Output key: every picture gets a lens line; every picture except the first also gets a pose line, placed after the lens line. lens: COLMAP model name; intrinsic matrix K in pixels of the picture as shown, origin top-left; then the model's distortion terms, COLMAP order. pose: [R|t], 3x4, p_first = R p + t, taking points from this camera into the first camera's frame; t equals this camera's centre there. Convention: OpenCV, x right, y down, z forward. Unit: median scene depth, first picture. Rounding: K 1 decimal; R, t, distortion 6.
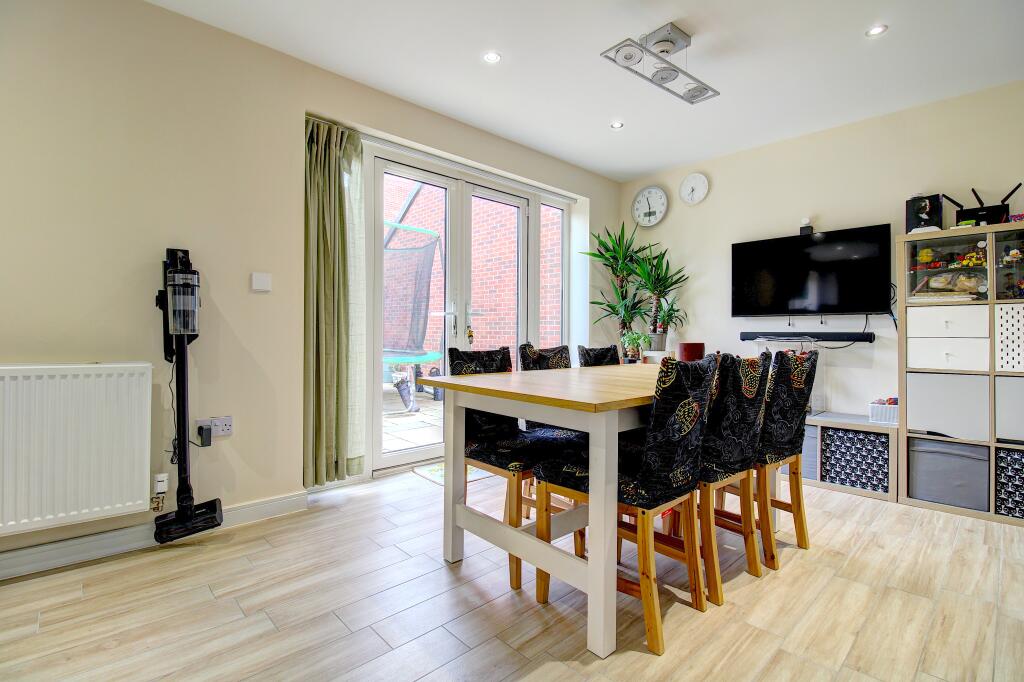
lens RADIAL K [[479.0, 0, 514.0], [0, 479.0, 336.3], [0, 0, 1]] dist [-0.004223, -0.000748]
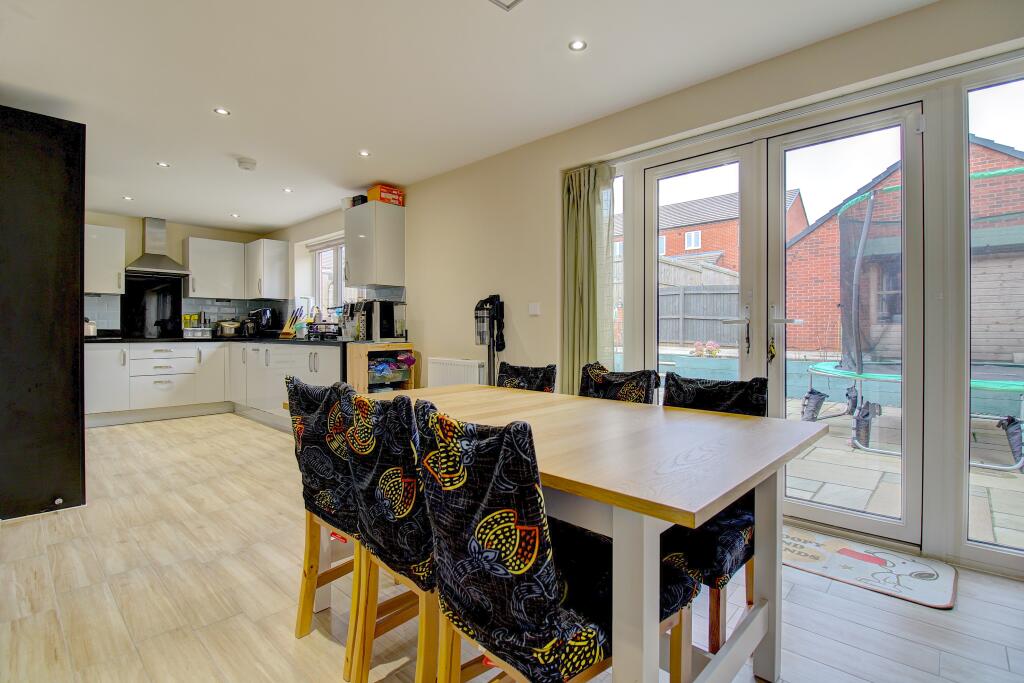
lens RADIAL K [[479.0, 0, 508.7], [0, 479.0, 337.1], [0, 0, 1]] dist [-0.004223, -0.000748]
pose [[0.055136, -0.002061, -0.998477, 0.899982], [-0.011567, 0.999929, -0.002703, -0.027996], [0.998412, 0.011699, 0.055108, 0.870878]]
